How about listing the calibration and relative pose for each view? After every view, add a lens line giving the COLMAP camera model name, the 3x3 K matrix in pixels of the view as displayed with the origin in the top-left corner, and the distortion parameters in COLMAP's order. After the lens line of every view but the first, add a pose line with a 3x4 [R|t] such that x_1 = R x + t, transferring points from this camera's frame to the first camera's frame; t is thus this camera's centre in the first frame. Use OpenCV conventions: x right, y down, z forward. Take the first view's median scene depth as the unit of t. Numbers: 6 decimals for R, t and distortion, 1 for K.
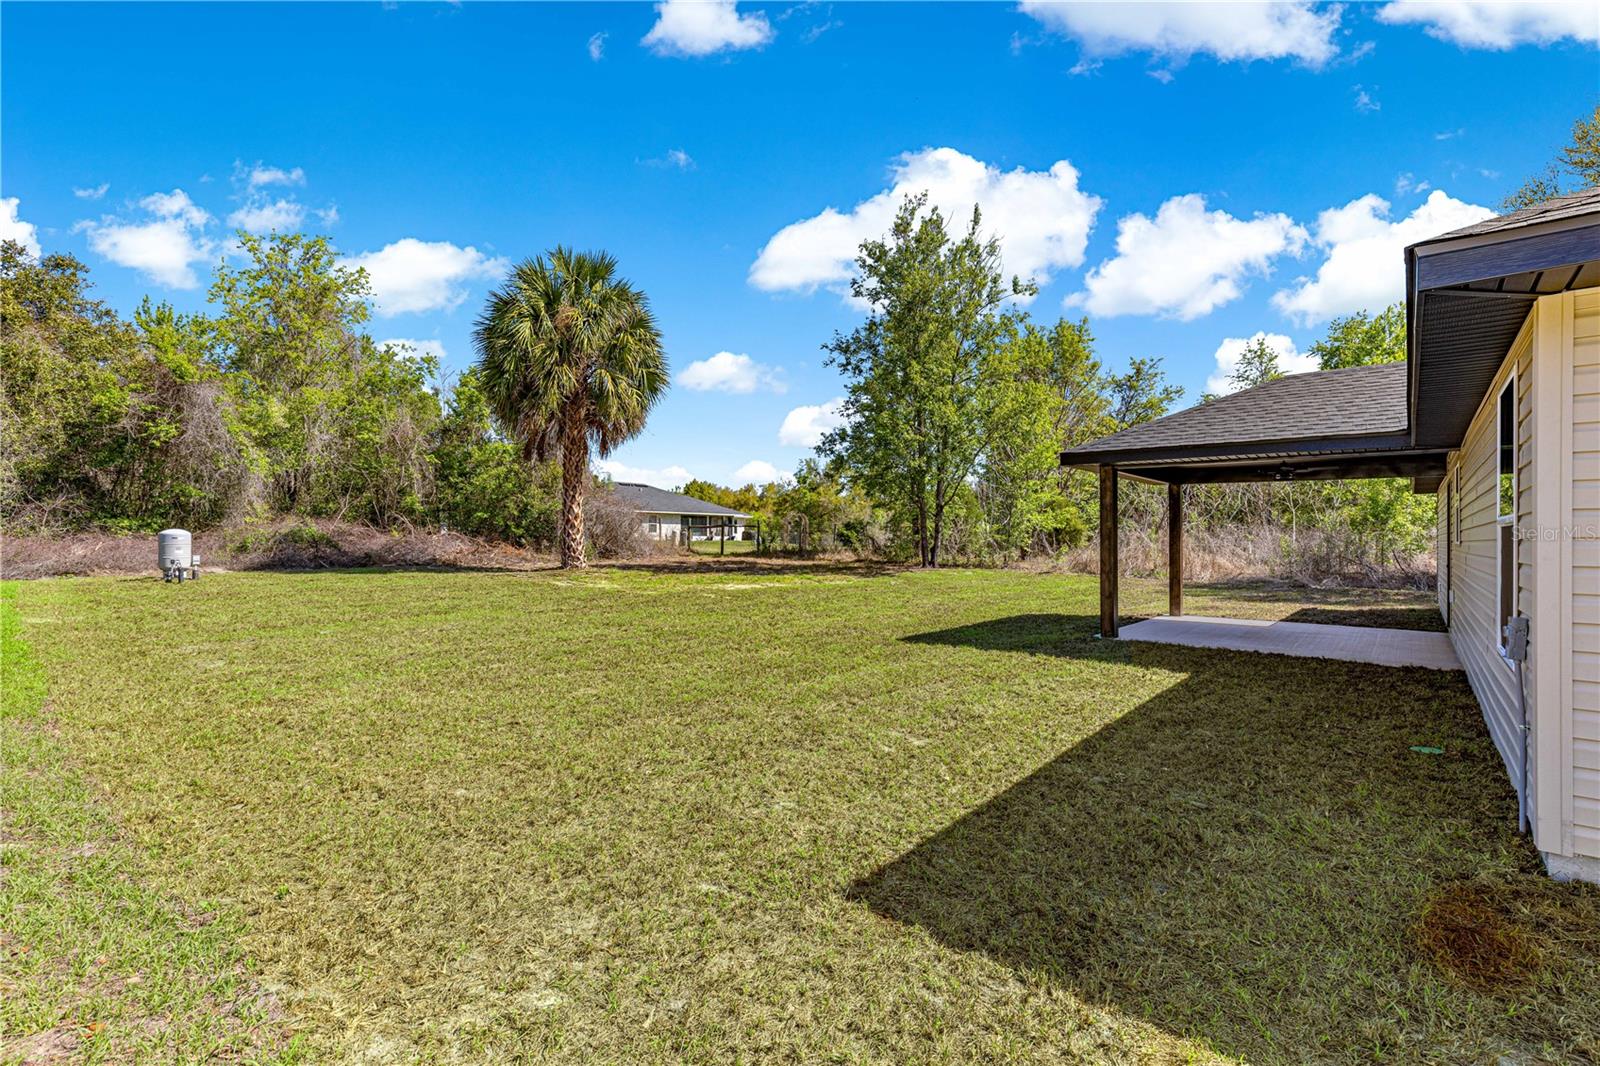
lens RADIAL K [[721.8, 0, 794.8], [0, 721.8, 543.3], [0, 0, 1]] dist [0.002796, -0.000686]
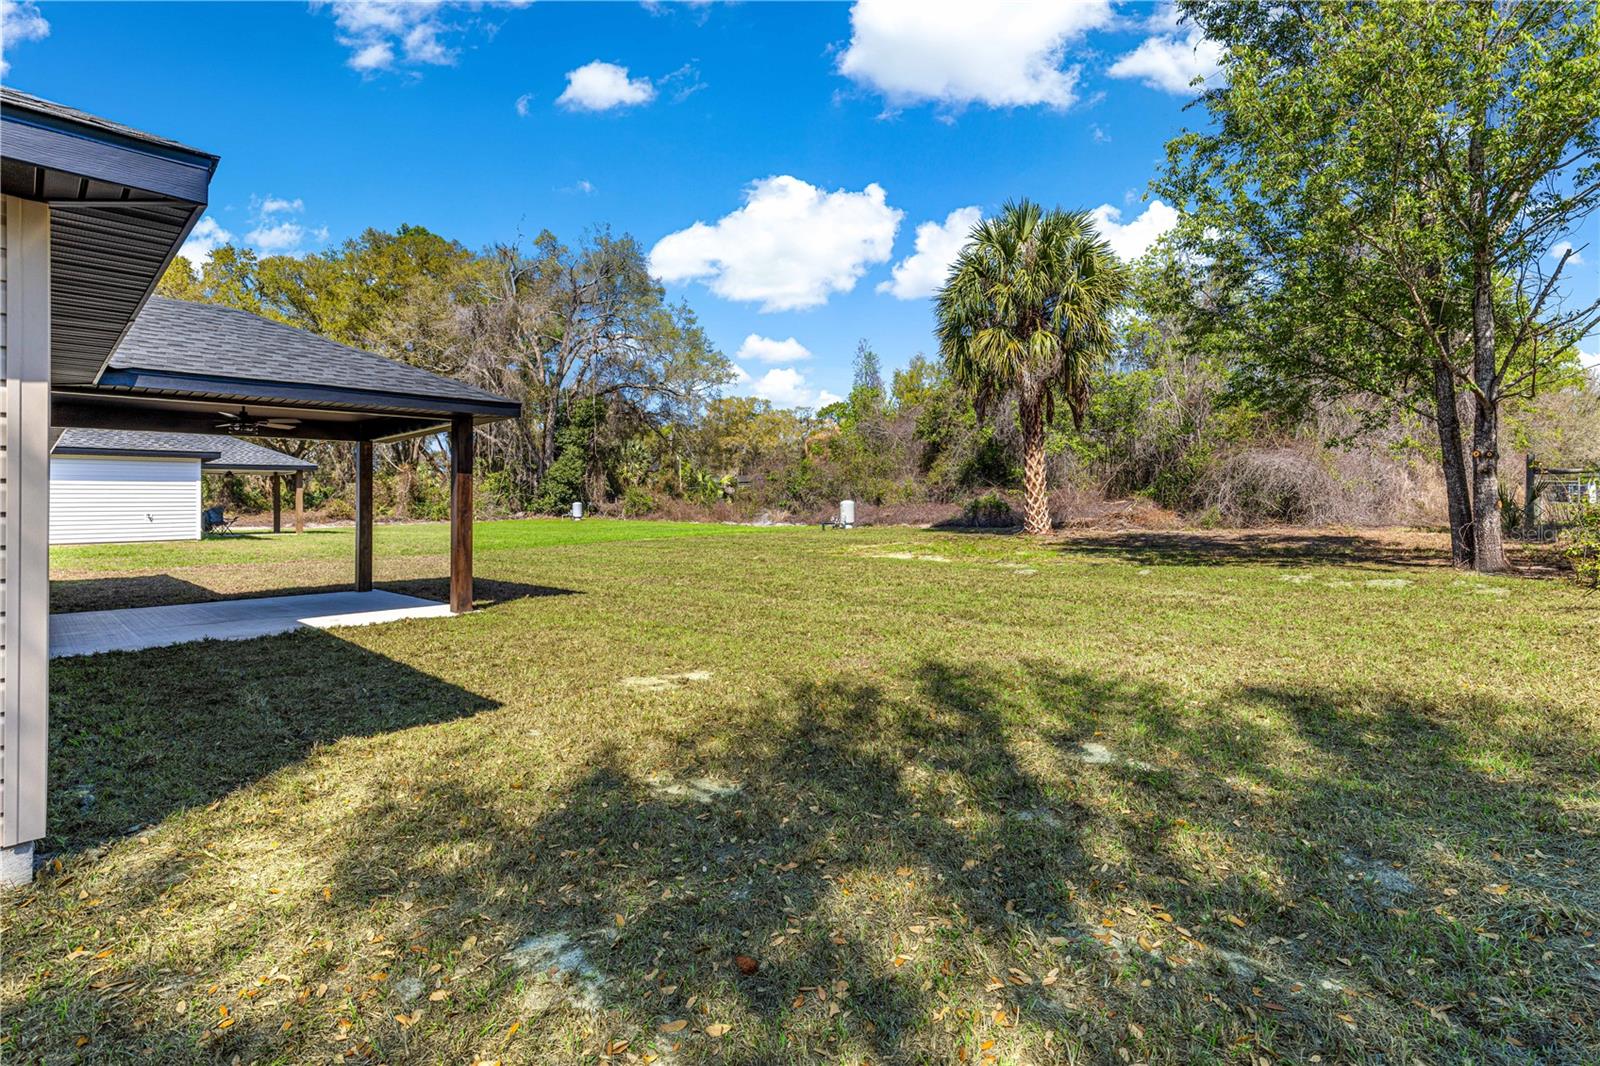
lens RADIAL K [[721.8, 0, 796.9], [0, 721.8, 529.2], [0, 0, 1]] dist [0.002796, -0.000686]
pose [[0.999854, -0.017050, -0.001439, 0.220820], [0.016992, 0.999282, -0.033867, 0.148490], [0.002015, 0.033837, 0.999425, -0.306355]]
